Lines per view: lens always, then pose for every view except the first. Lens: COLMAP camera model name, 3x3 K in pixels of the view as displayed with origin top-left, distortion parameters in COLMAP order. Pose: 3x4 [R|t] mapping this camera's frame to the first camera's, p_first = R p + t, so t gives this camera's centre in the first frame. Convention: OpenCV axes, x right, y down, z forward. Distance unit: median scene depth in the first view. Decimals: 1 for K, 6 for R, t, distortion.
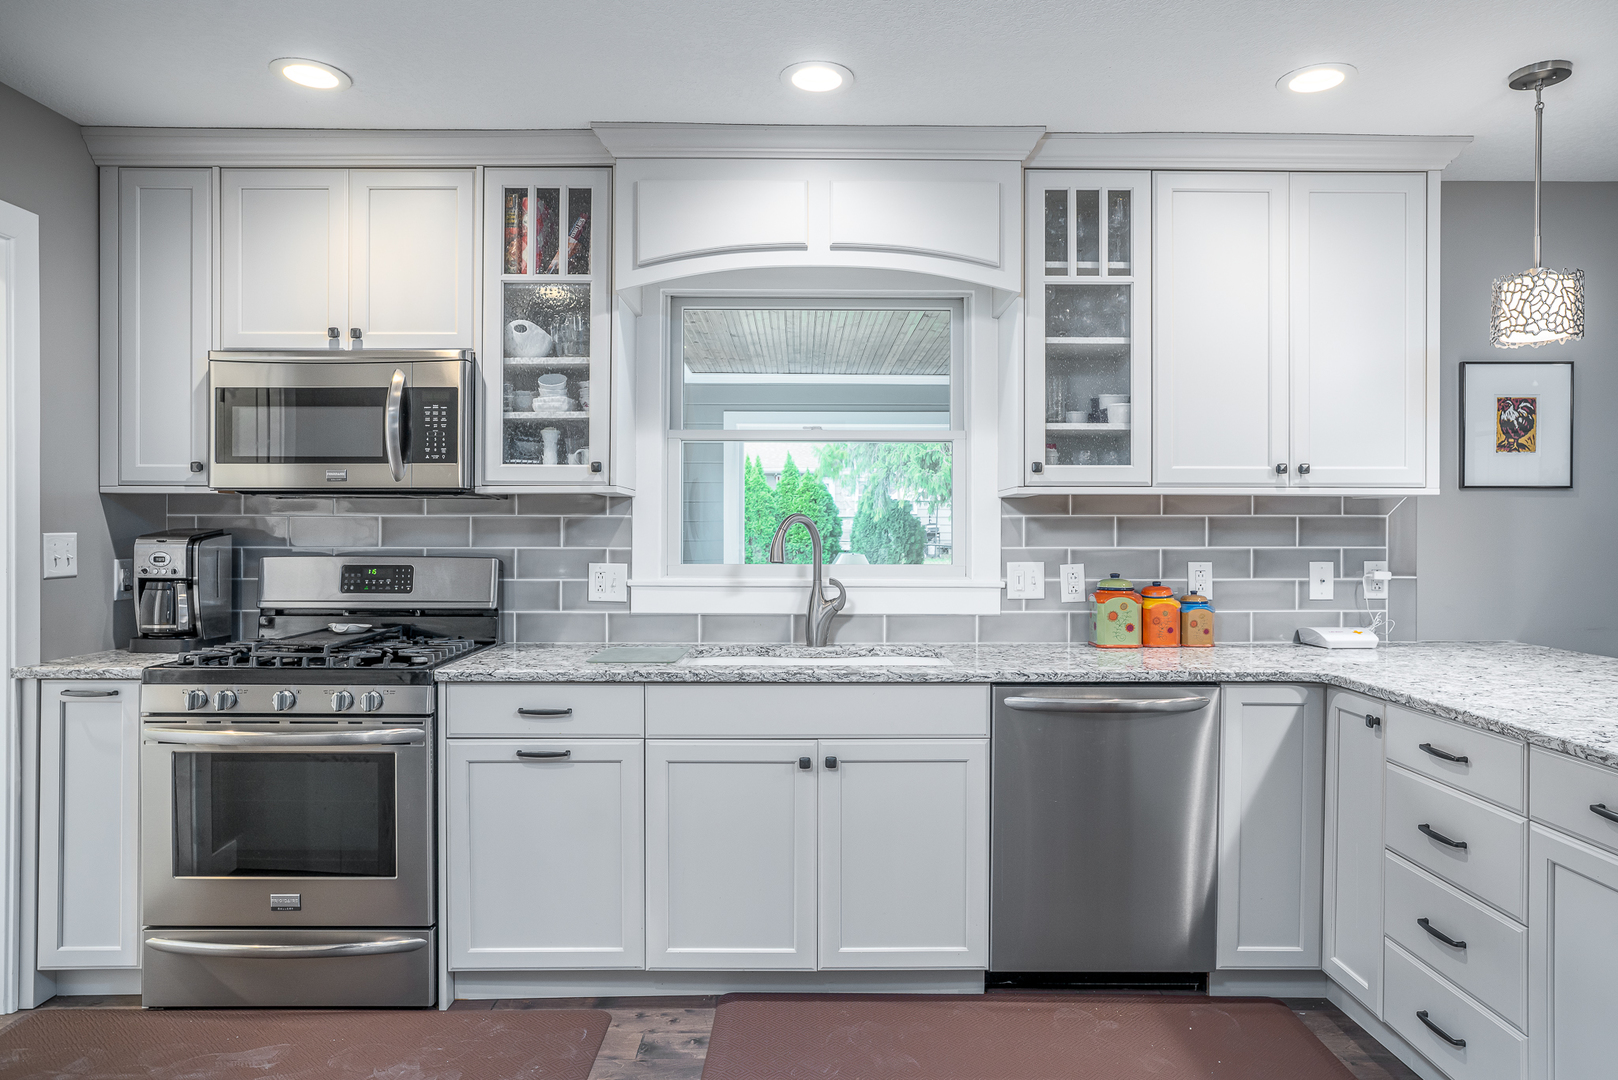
lens RADIAL K [[1017.9, 0, 815.1], [0, 1017.9, 539.8], [0, 0, 1]] dist [-0.003652, 0.005183]
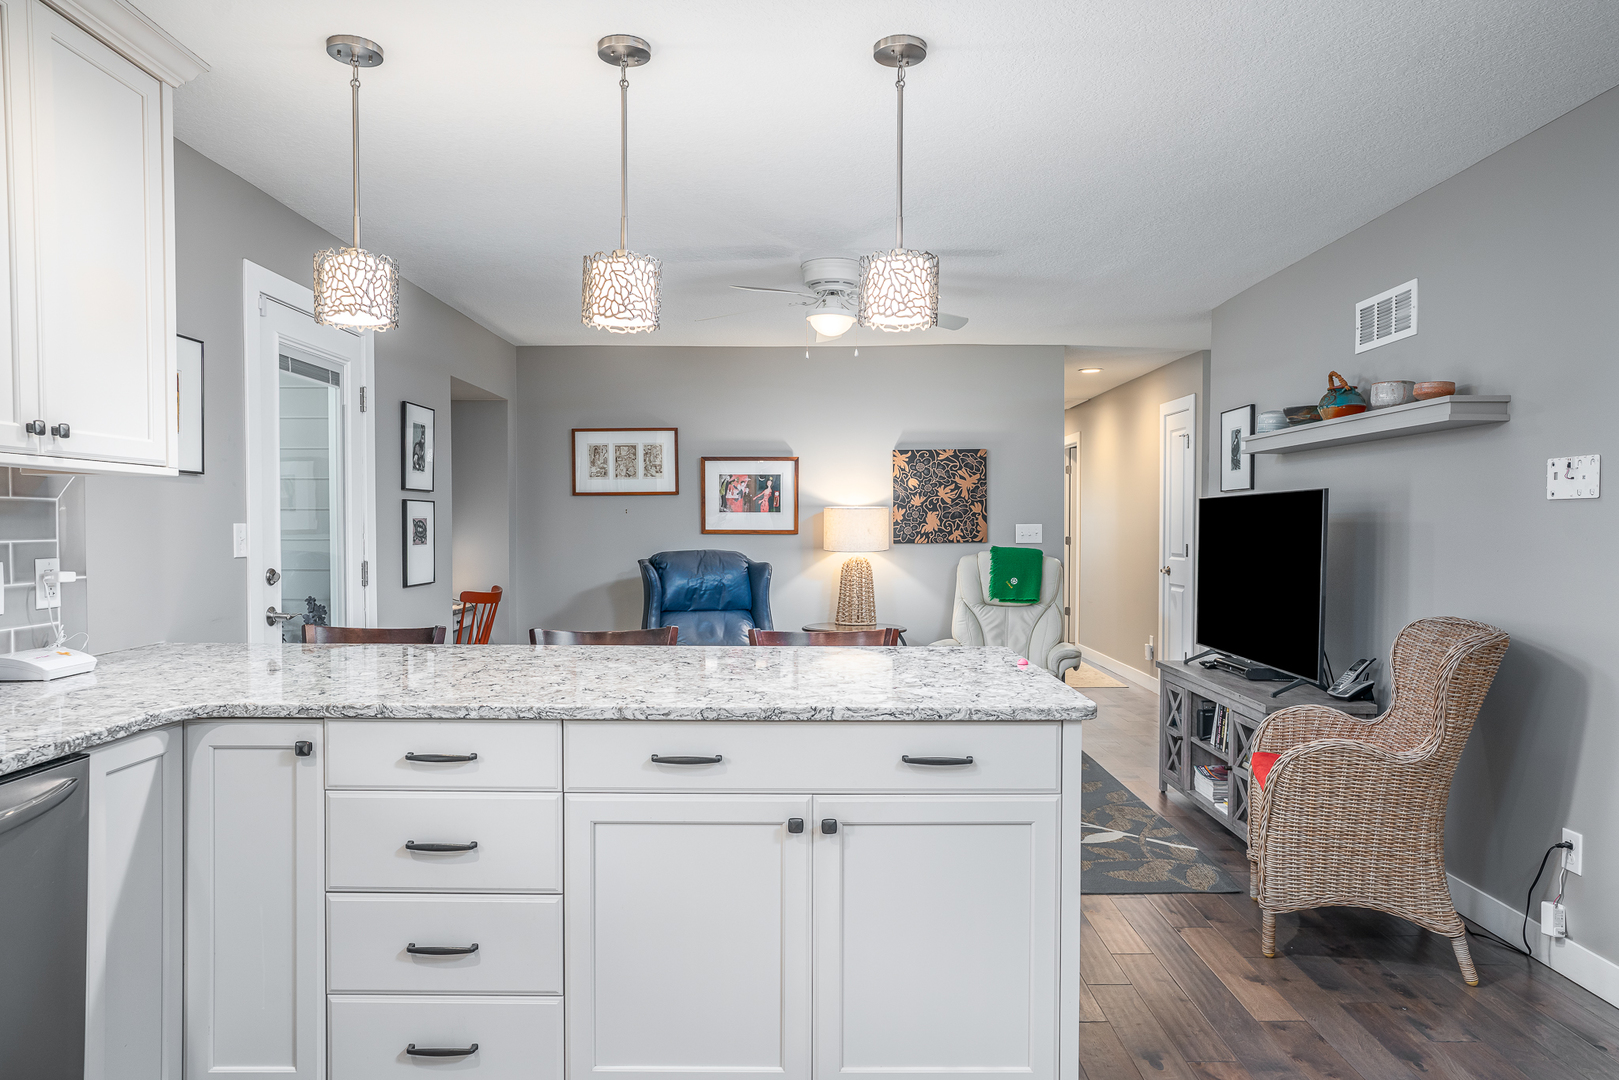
lens RADIAL K [[1018.5, 0, 808.2], [0, 1018.5, 549.0], [0, 0, 1]] dist [-0.003652, 0.005183]
pose [[0.016096, -0.026752, 0.999513, -0.199281], [0.006706, 0.999622, 0.026647, -0.002587], [-0.999848, 0.006274, 0.016270, 0.421417]]
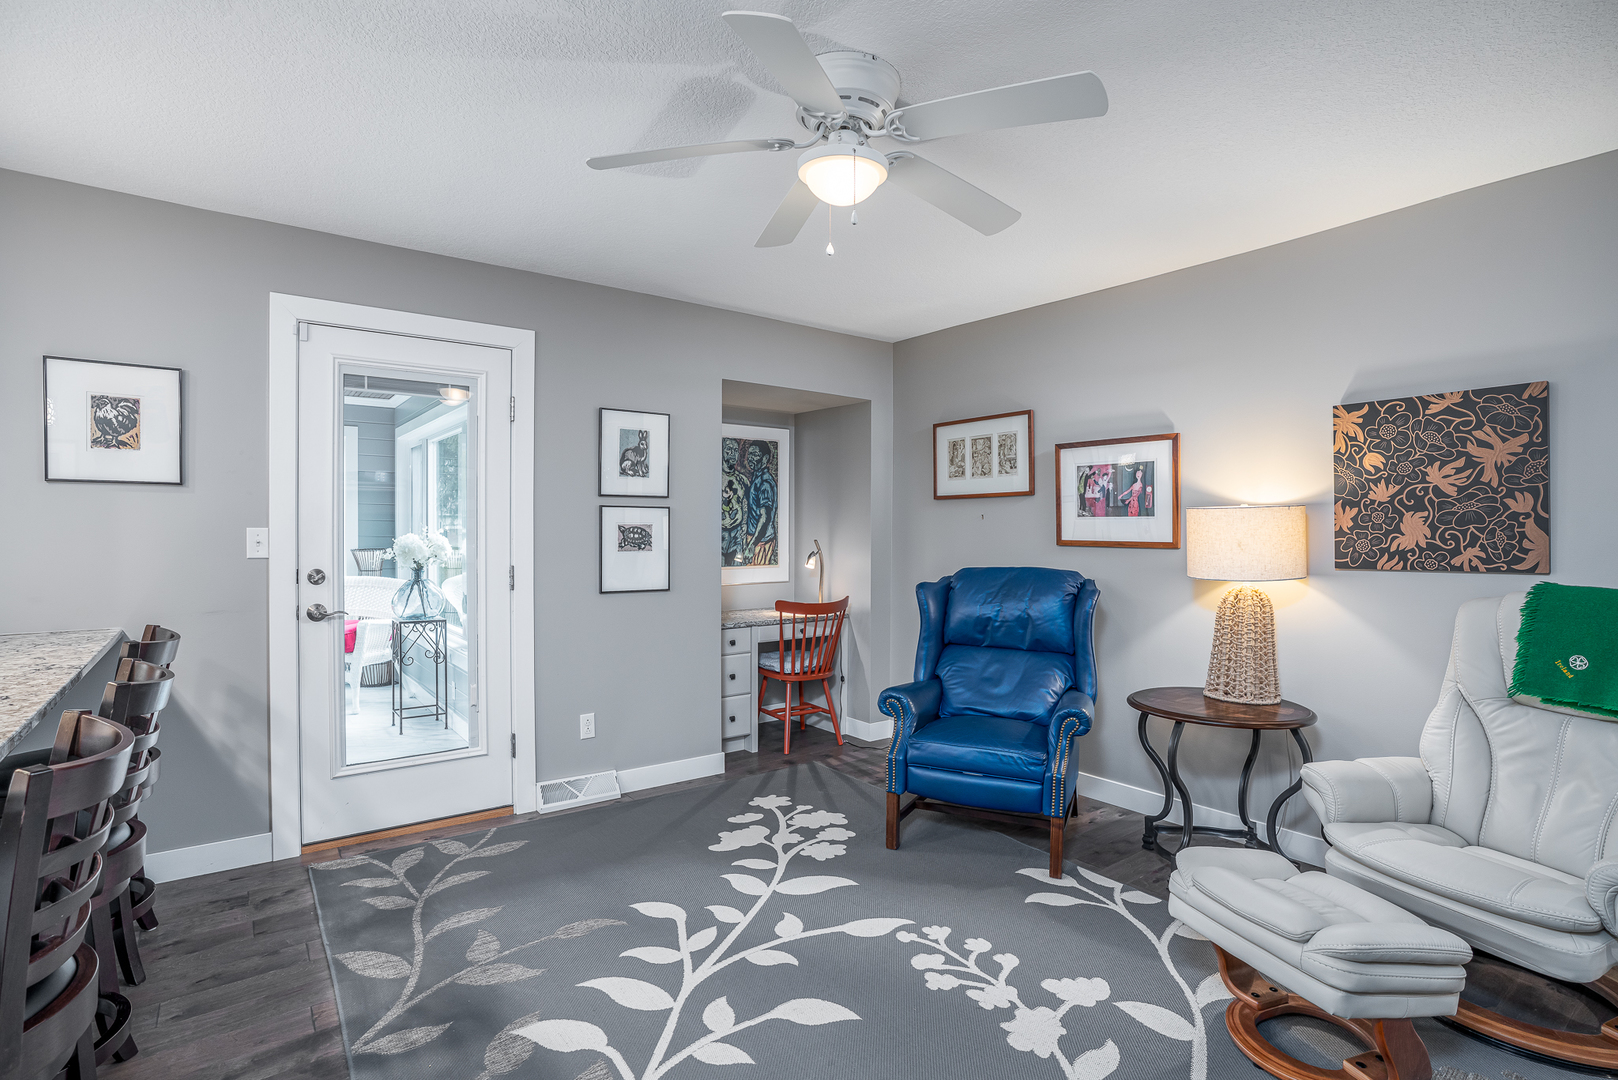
lens RADIAL K [[826.6, 0, 815.5], [0, 826.6, 529.3], [0, 0, 1]] dist [-0.010904, 0.002258]
pose [[0.805788, 0.003189, 0.592196, 0.770674], [0.000319, 0.999983, -0.005818, 0.002097], [-0.592205, 0.004877, 0.805773, -0.108301]]
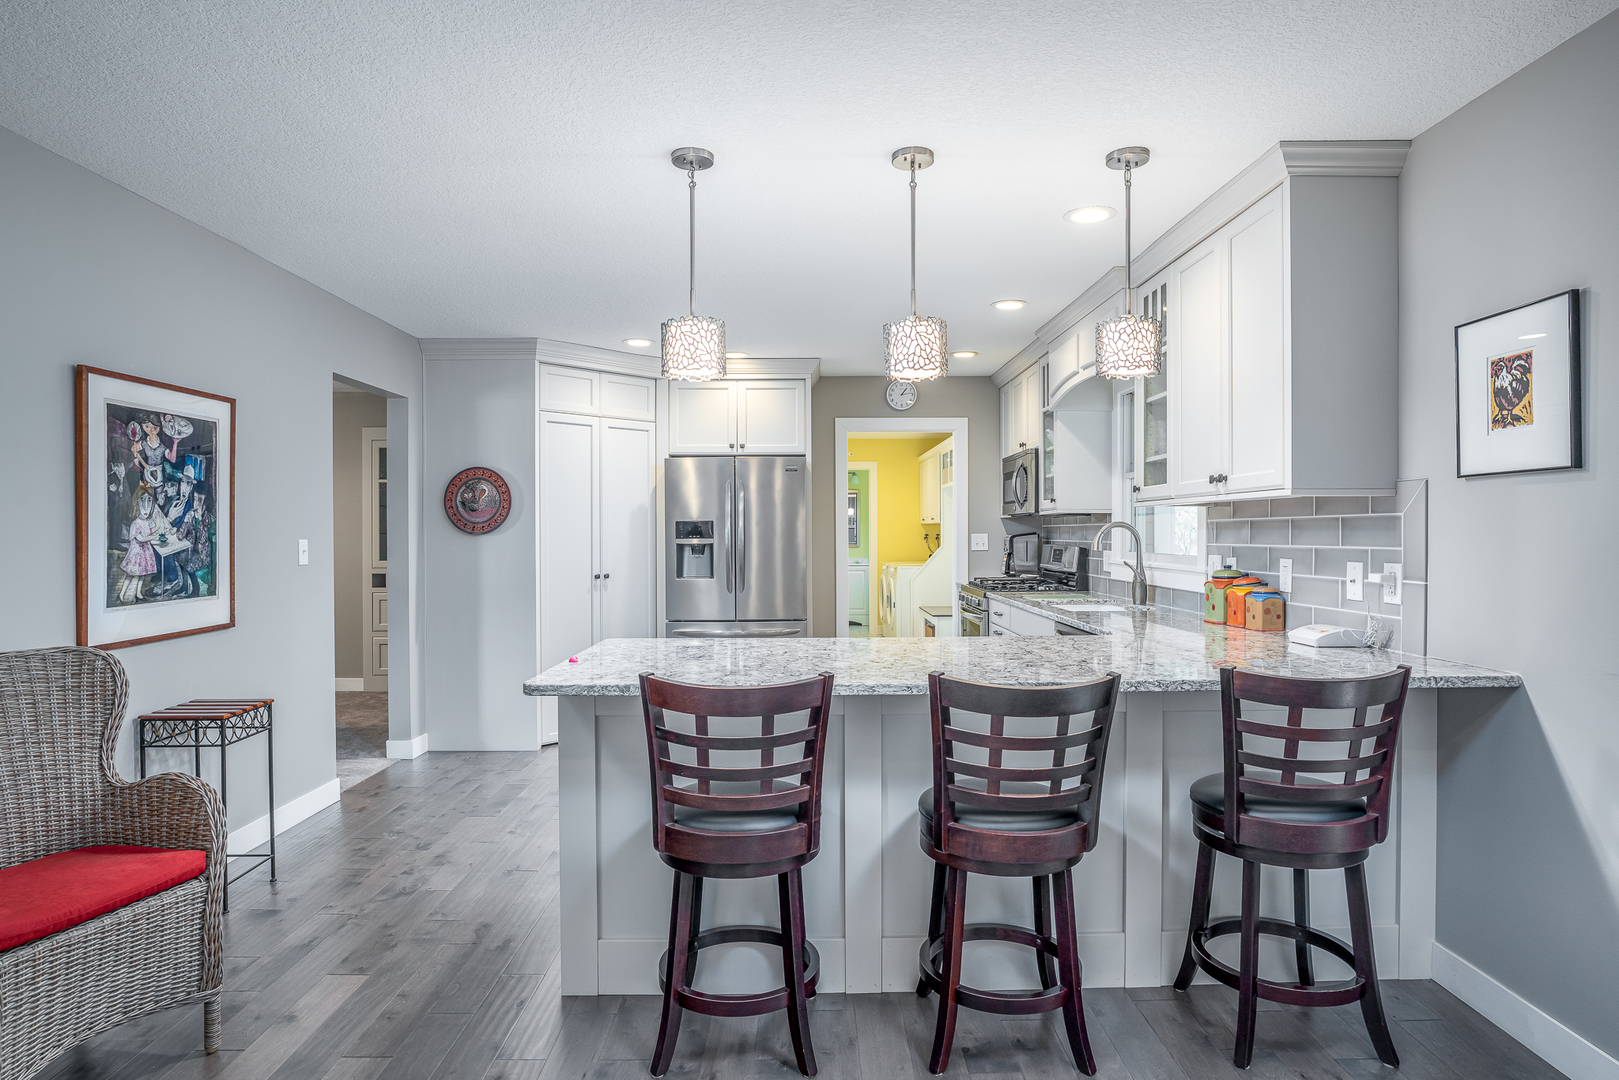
lens RADIAL K [[888.8, 0, 813.4], [0, 888.8, 543.8], [0, 0, 1]] dist [-0.003636, -0.000322]
pose [[0.005162, 0.009960, -0.999937, 1.358814], [-0.005889, 0.999933, 0.009930, -0.001306], [0.999969, 0.005837, 0.005220, 0.470941]]
